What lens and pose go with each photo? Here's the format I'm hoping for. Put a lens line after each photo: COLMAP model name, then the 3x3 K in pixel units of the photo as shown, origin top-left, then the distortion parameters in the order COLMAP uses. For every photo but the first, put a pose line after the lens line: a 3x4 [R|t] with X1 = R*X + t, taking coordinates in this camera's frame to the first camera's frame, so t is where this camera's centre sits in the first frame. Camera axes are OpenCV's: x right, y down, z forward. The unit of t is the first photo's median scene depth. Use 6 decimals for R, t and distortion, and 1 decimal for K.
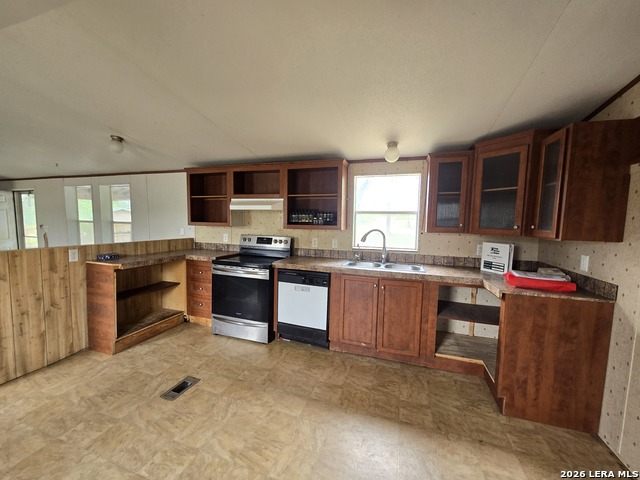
lens RADIAL K [[261.6, 0, 313.3], [0, 261.6, 241.0], [0, 0, 1]] dist [0.000978, 0.000534]
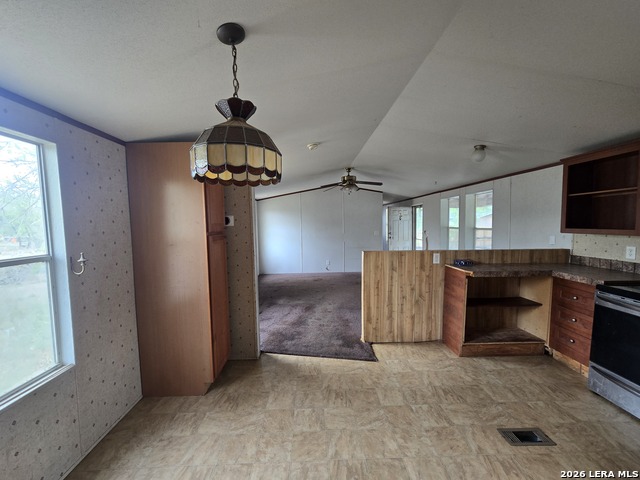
lens RADIAL K [[263.4, 0, 314.0], [0, 263.4, 241.8], [0, 0, 1]] dist [0.000925, 0.000190]
pose [[0.342712, 0.042648, -0.938472, 0.006324], [-0.054411, 0.998193, 0.025492, -0.017839], [0.937864, 0.042327, 0.344413, 0.063836]]
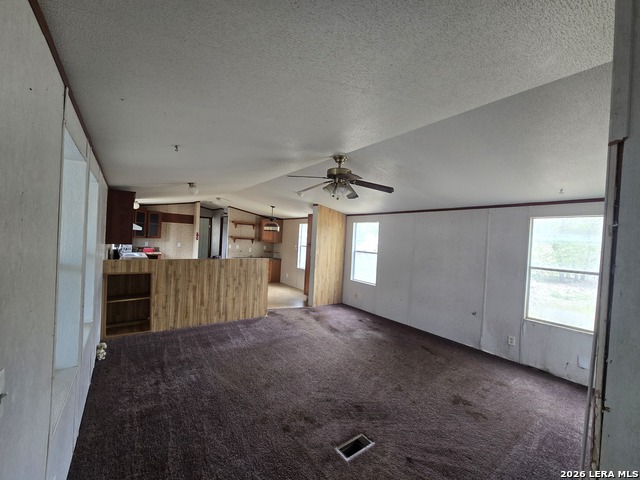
lens RADIAL K [[261.6, 0, 313.3], [0, 261.6, 241.0], [0, 0, 1]] dist [0.000978, 0.000534]
pose [[-0.812984, -0.065223, 0.578621, -2.194583], [-0.016318, 0.995869, 0.089328, -0.234856], [-0.582057, 0.063180, -0.810690, 1.860146]]
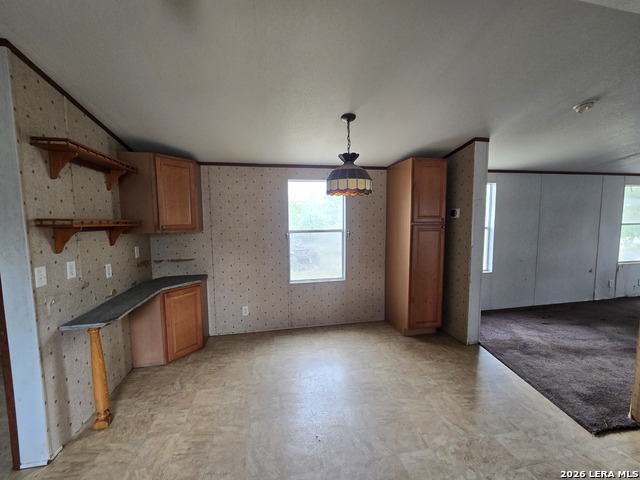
lens RADIAL K [[263.4, 0, 314.0], [0, 263.4, 241.8], [0, 0, 1]] dist [0.000925, 0.000190]
pose [[-0.867250, 0.037302, -0.496474, 0.052629], [-0.046286, 0.986830, 0.154998, -0.077482], [0.495717, 0.157402, -0.854102, 0.759981]]
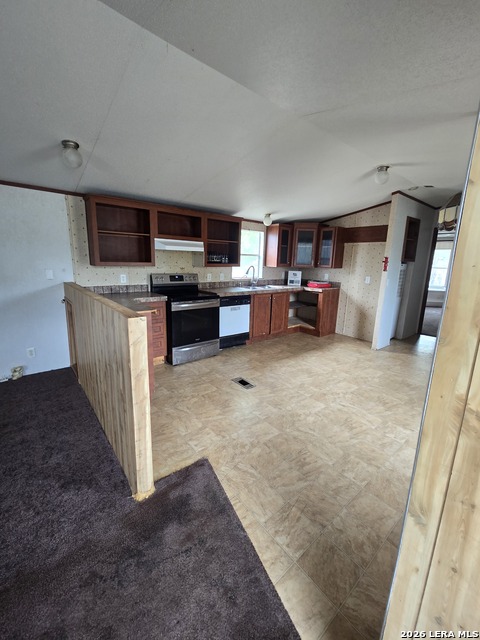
lens RADIAL K [[263.4, 0, 237.7], [0, 263.4, 311.3], [0, 0, 1]] dist [0.000925, 0.000190]
pose [[0.524639, -0.166675, 0.834849, -1.252461], [0.053242, 0.985151, 0.163224, -0.039758], [-0.849658, -0.041185, 0.525723, 0.227043]]
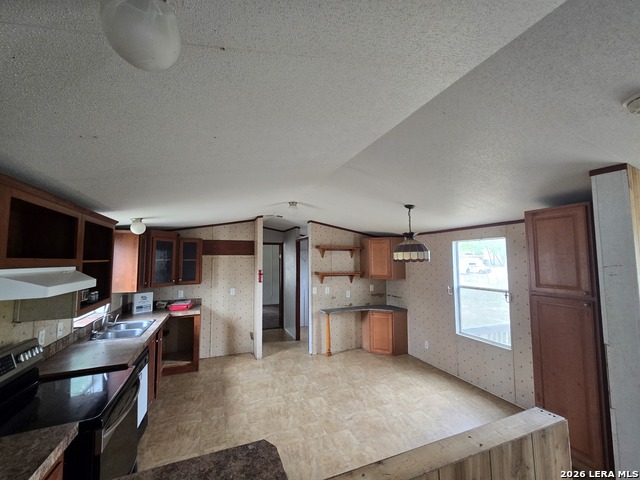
lens RADIAL K [[263.4, 0, 314.0], [0, 263.4, 241.8], [0, 0, 1]] dist [0.000925, 0.000190]
pose [[-0.642752, 0.038150, 0.765124, -1.024613], [0.060995, 0.998137, 0.001471, -0.208041], [-0.763642, 0.047614, -0.643881, 1.091072]]
